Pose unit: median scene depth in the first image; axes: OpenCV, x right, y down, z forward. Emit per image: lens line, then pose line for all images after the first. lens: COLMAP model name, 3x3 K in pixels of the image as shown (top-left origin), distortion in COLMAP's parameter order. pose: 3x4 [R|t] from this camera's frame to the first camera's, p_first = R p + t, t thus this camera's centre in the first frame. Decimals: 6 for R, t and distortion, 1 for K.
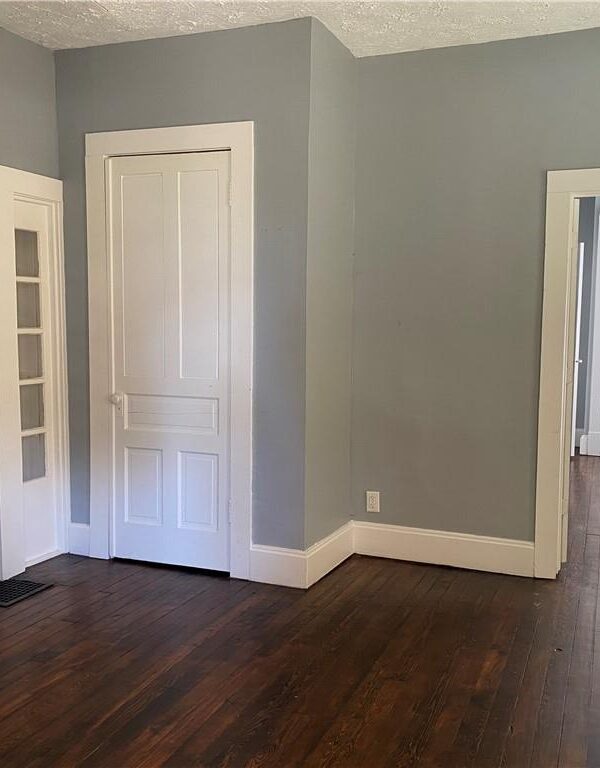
lens RADIAL K [[777.4, 0, 297.9], [0, 777.4, 382.6], [0, 0, 1]] dist [0.061826, 0.000000]
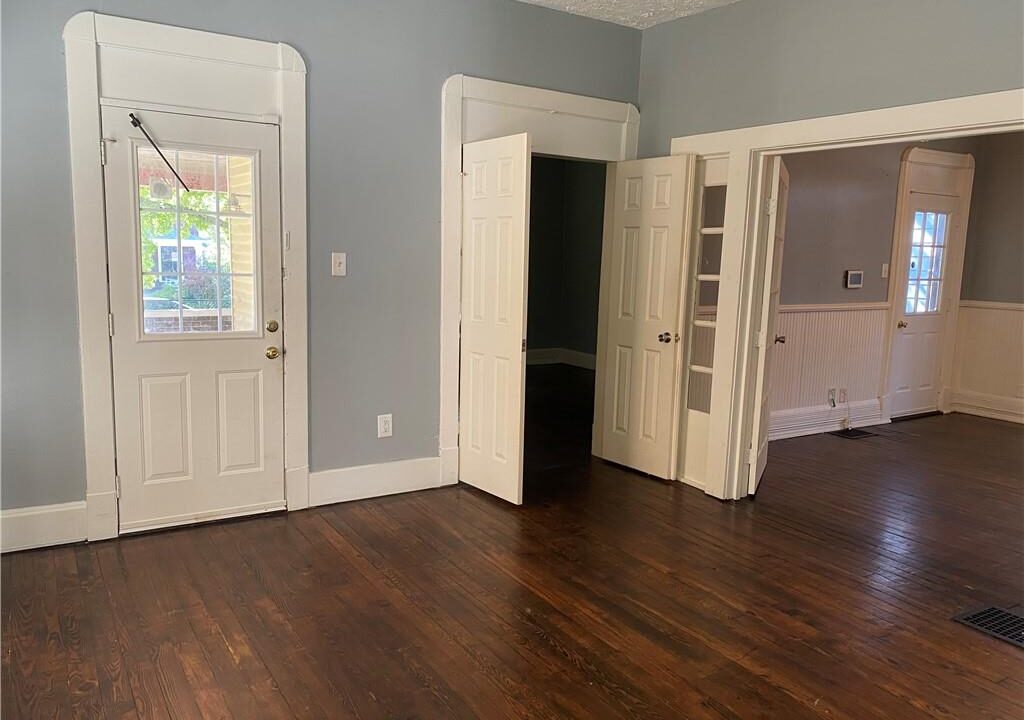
lens RADIAL K [[804.9, 0, 508.9], [0, 804.9, 364.0], [0, 0, 1]] dist [0.001096, -0.000474]
pose [[-0.581755, 0.088774, -0.808505, 0.790488], [-0.112178, 0.975769, 0.187857, -0.127064], [0.805591, 0.199984, -0.557700, 1.401650]]
